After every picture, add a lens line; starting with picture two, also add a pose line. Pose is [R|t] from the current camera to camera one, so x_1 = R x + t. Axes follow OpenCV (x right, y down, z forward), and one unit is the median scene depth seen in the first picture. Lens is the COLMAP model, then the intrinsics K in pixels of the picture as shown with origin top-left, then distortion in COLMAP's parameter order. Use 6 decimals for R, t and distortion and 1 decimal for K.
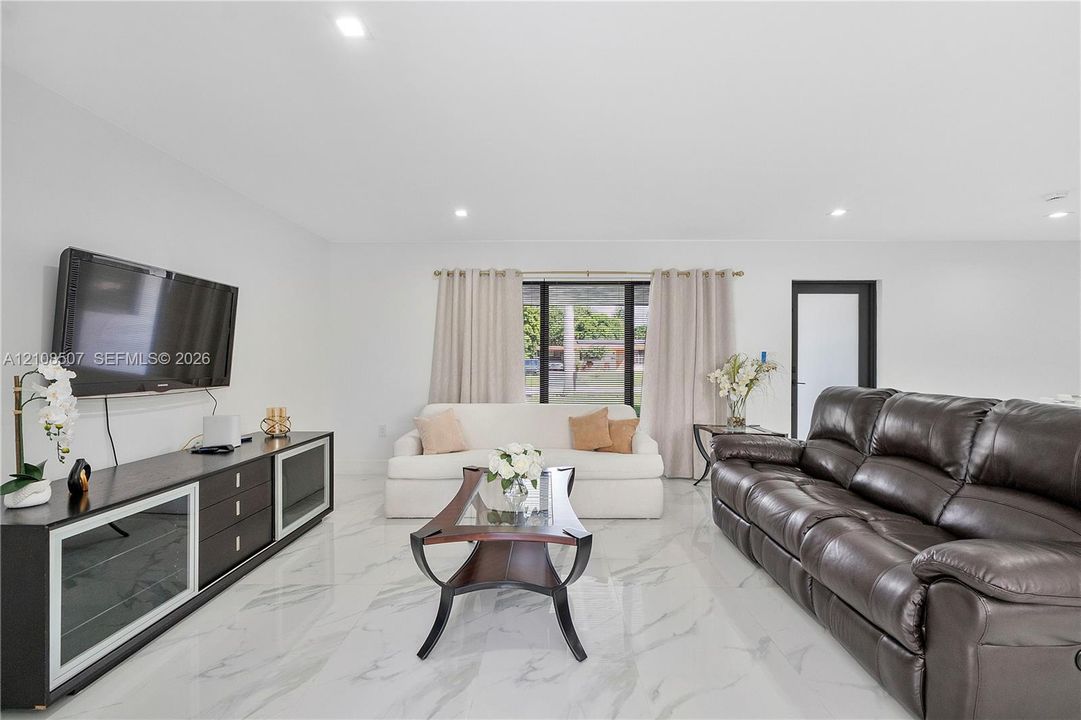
lens RADIAL K [[458.4, 0, 549.2], [0, 458.4, 356.0], [0, 0, 1]] dist [-0.007907, -0.000354]
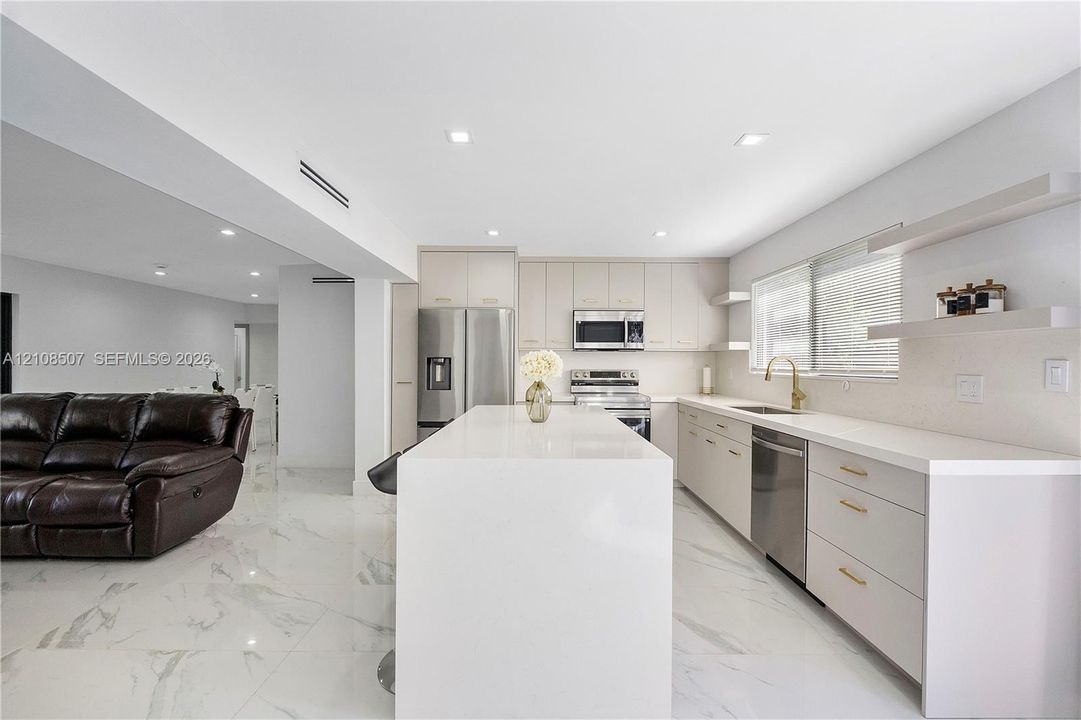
lens RADIAL K [[458.4, 0, 551.1], [0, 458.4, 365.6], [0, 0, 1]] dist [-0.007907, -0.000354]
pose [[-0.021562, -0.019041, 0.999586, -0.891328], [-0.013551, 0.999732, 0.018751, -0.074965], [-0.999676, -0.013141, -0.021814, -0.590313]]
